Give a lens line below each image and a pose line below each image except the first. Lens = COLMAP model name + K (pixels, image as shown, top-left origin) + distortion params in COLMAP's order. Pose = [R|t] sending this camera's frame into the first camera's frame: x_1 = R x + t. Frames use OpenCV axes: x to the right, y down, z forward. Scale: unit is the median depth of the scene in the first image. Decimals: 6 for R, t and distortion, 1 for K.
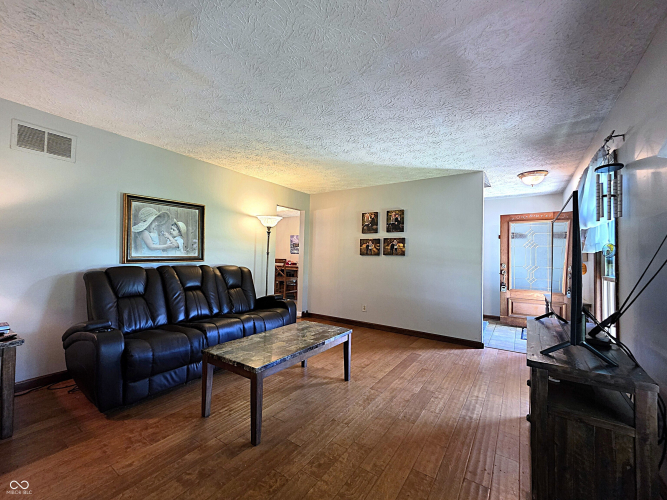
lens RADIAL K [[279.0, 0, 331.6], [0, 279.0, 249.0], [0, 0, 1]] dist [0.000961, 0.000097]
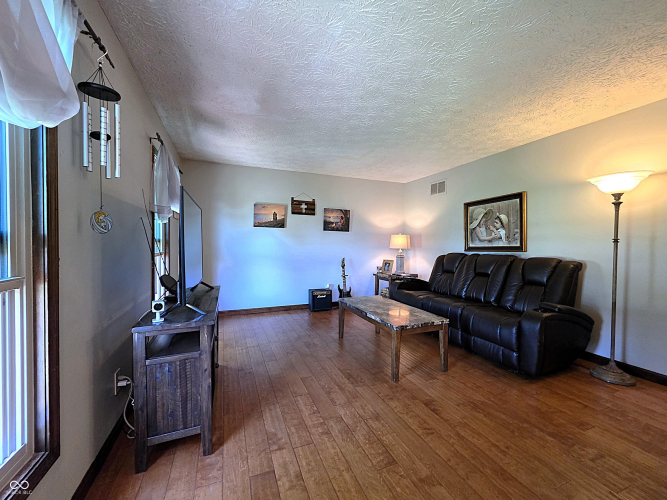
lens RADIAL K [[279.0, 0, 331.6], [0, 279.0, 249.0], [0, 0, 1]] dist [0.000961, 0.000097]
pose [[-0.567379, -0.009585, -0.823401, 0.686770], [0.002963, 0.999902, -0.013681, 0.046870], [0.823451, -0.010202, -0.567295, 1.016387]]
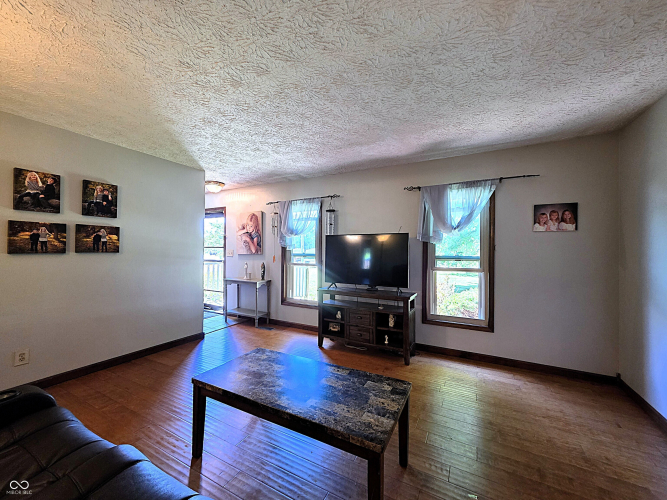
lens RADIAL K [[256.7, 0, 336.8], [0, 256.7, 248.9], [0, 0, 1]] dist [0.000037, -0.000068]
pose [[-0.102439, -0.016427, 0.994604, -0.532683], [-0.034835, 0.999310, 0.012917, -0.015433], [-0.994129, -0.033324, -0.102940, 0.649381]]
